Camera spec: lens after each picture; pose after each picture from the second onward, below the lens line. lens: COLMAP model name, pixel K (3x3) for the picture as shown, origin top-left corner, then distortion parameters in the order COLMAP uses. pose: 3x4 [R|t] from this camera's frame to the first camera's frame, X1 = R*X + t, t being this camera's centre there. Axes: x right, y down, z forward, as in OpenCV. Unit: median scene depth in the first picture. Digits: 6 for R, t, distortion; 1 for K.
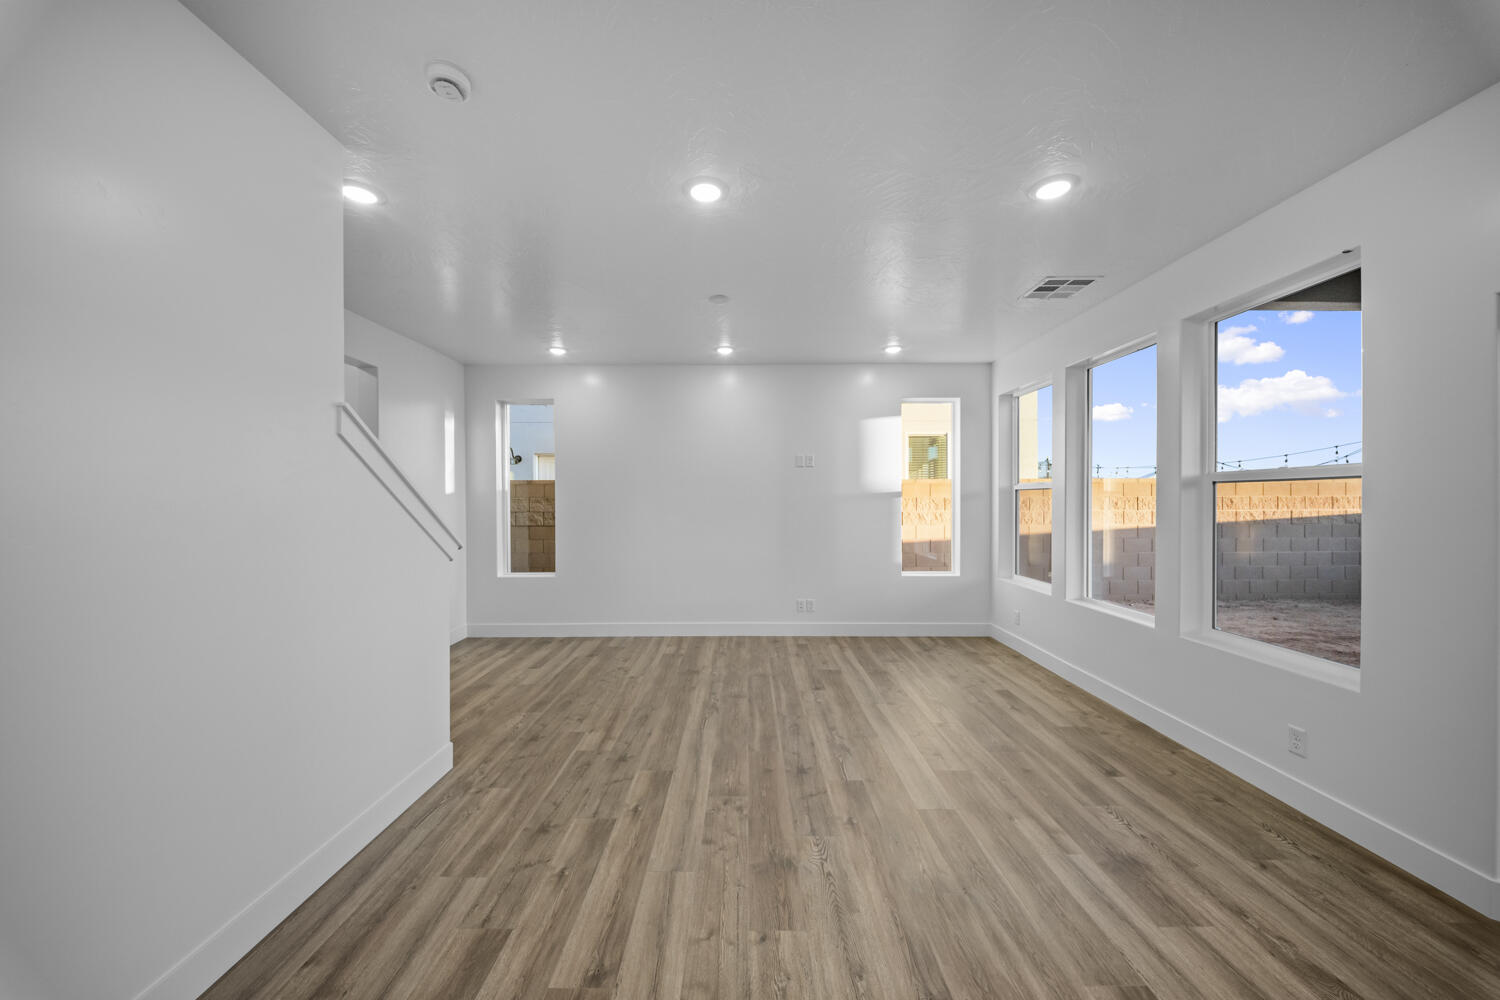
lens RADIAL K [[521.1, 0, 745.8], [0, 521.1, 500.8], [0, 0, 1]] dist [0.017879, -0.011584]
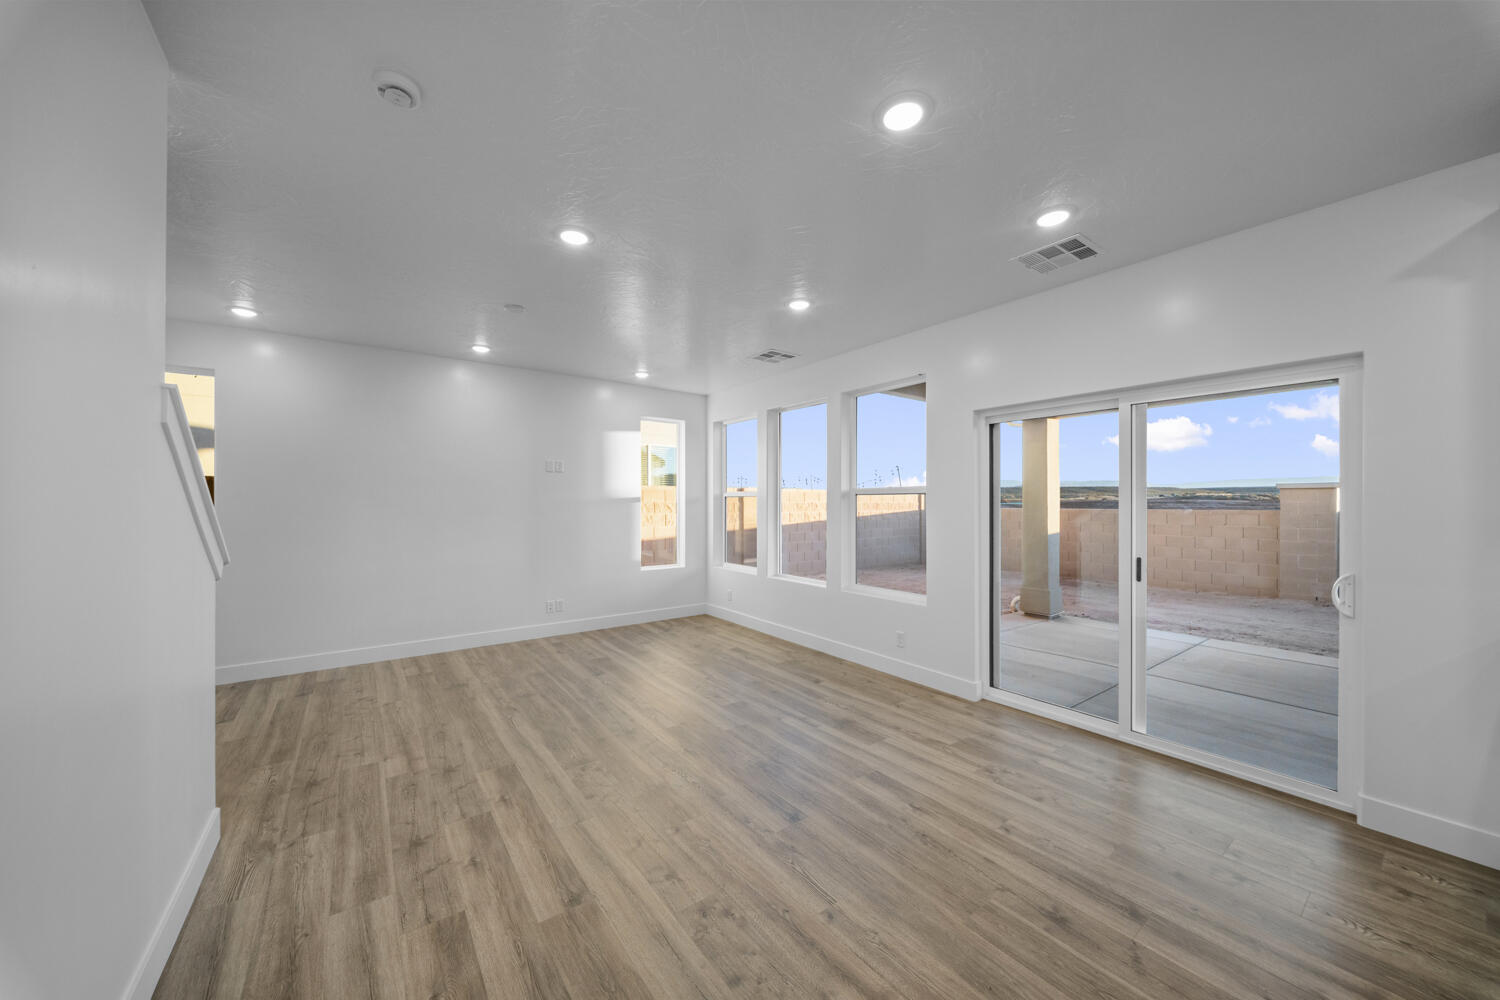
lens RADIAL K [[525.6, 0, 743.6], [0, 525.6, 493.2], [0, 0, 1]] dist [0.013245, -0.007294]
pose [[0.805960, 0.014573, 0.591790, -0.291492], [-0.002265, 0.999766, -0.021535, -0.001866], [-0.591965, 0.016016, 0.805804, -0.095277]]
